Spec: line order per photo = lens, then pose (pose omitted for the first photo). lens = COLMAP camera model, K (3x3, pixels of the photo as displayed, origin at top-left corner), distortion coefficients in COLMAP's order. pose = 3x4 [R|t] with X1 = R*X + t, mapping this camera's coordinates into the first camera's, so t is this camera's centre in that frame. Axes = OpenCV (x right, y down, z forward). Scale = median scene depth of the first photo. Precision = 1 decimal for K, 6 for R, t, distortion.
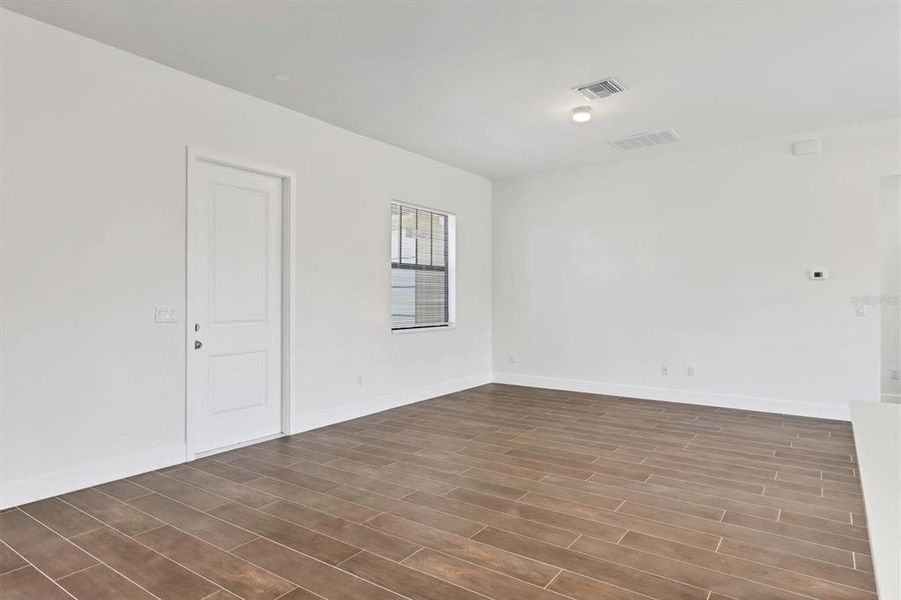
lens RADIAL K [[527.6, 0, 454.3], [0, 527.6, 293.0], [0, 0, 1]] dist [0.015816, -0.004264]
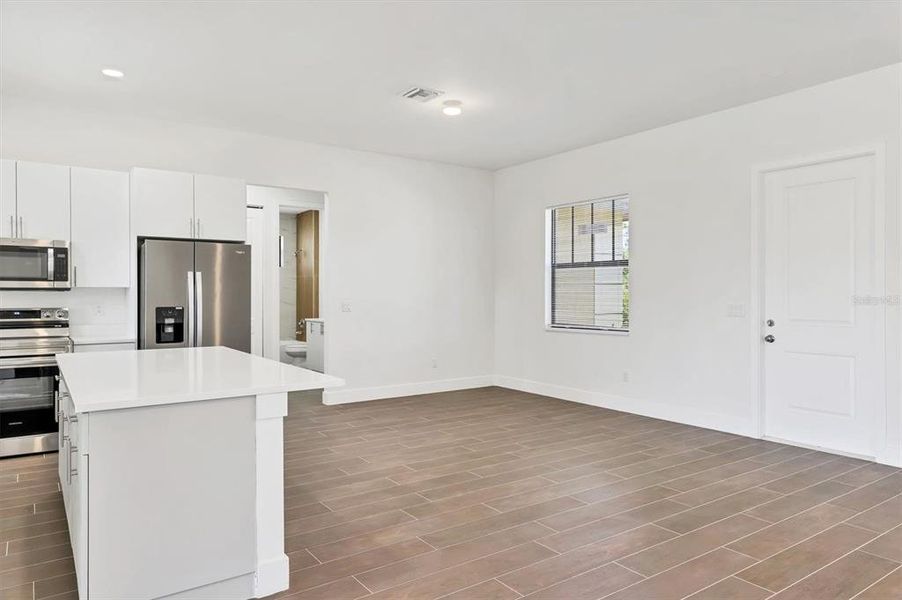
lens RADIAL K [[593.6, 0, 452.0], [0, 593.6, 295.3], [0, 0, 1]] dist [0.012171, -0.002151]
pose [[-0.338881, -0.000726, -0.940829, 0.882181], [0.005592, 0.999980, -0.002785, 0.006077], [0.940813, -0.006205, -0.338870, 0.769494]]
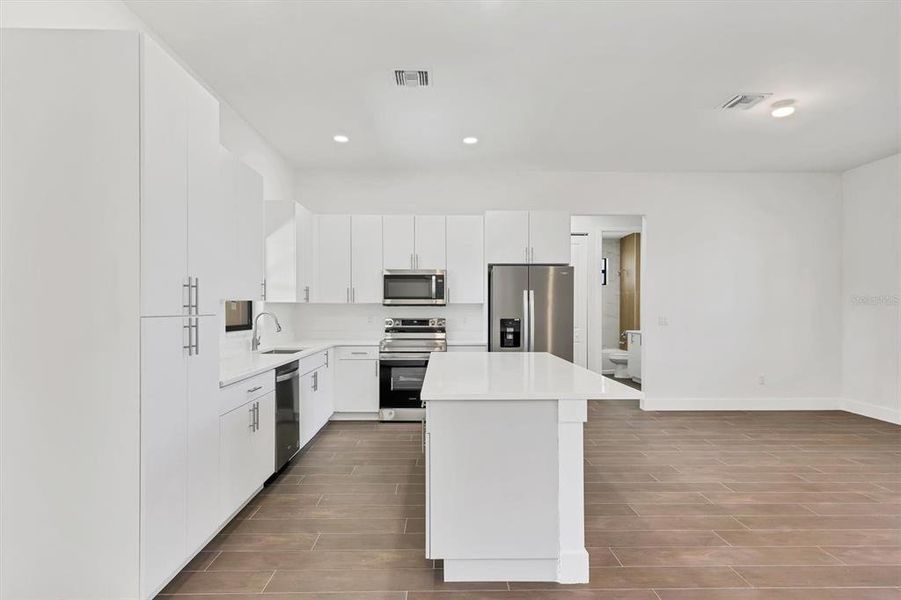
lens RADIAL K [[497.5, 0, 448.6], [0, 497.5, 311.4], [0, 0, 1]] dist [0.013137, -0.003972]
pose [[-0.810487, 0.000609, -0.585756, 0.814258], [0.001678, 0.999998, -0.001282, 0.005624], [0.585754, -0.002022, -0.810486, 0.759837]]
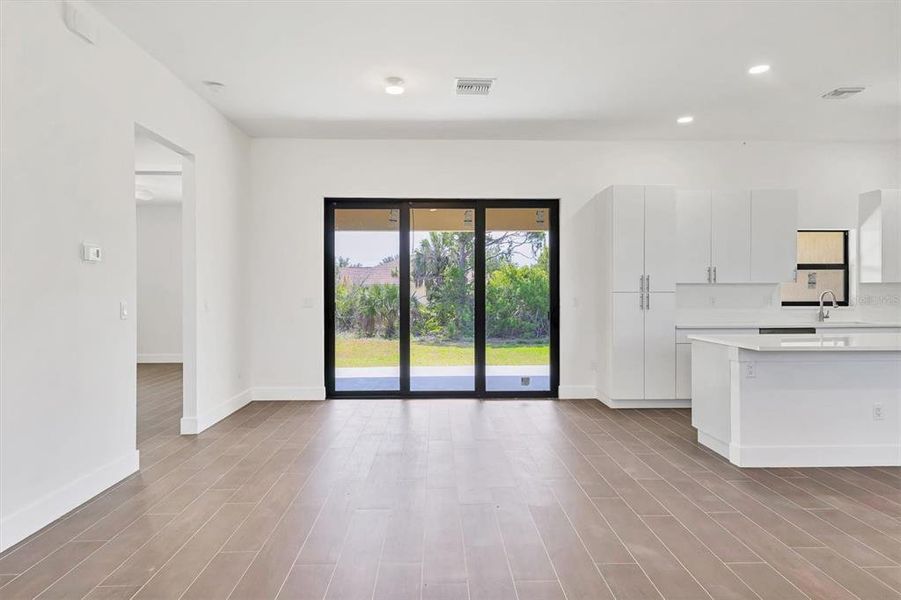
lens RADIAL K [[541.6, 0, 452.9], [0, 541.6, 293.9], [0, 0, 1]] dist [0.018269, -0.004530]
pose [[-0.599234, -0.003006, 0.800568, -0.044475], [-0.002472, 0.999995, 0.001904, 0.011579], [-0.800570, -0.000838, -0.599239, 1.319192]]
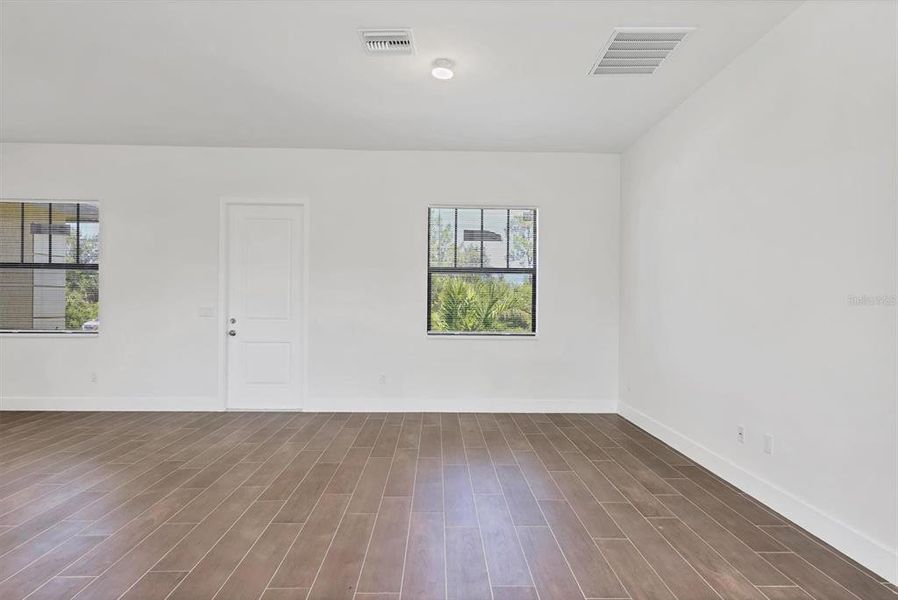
lens RADIAL K [[525.8, 0, 445.6], [0, 525.8, 298.6], [0, 0, 1]] dist [0.015816, -0.004264]
pose [[0.587925, -0.000155, -0.808916, 0.979704], [-0.003032, 0.999993, -0.002395, 0.005381], [0.808910, 0.003860, 0.587920, 0.604165]]
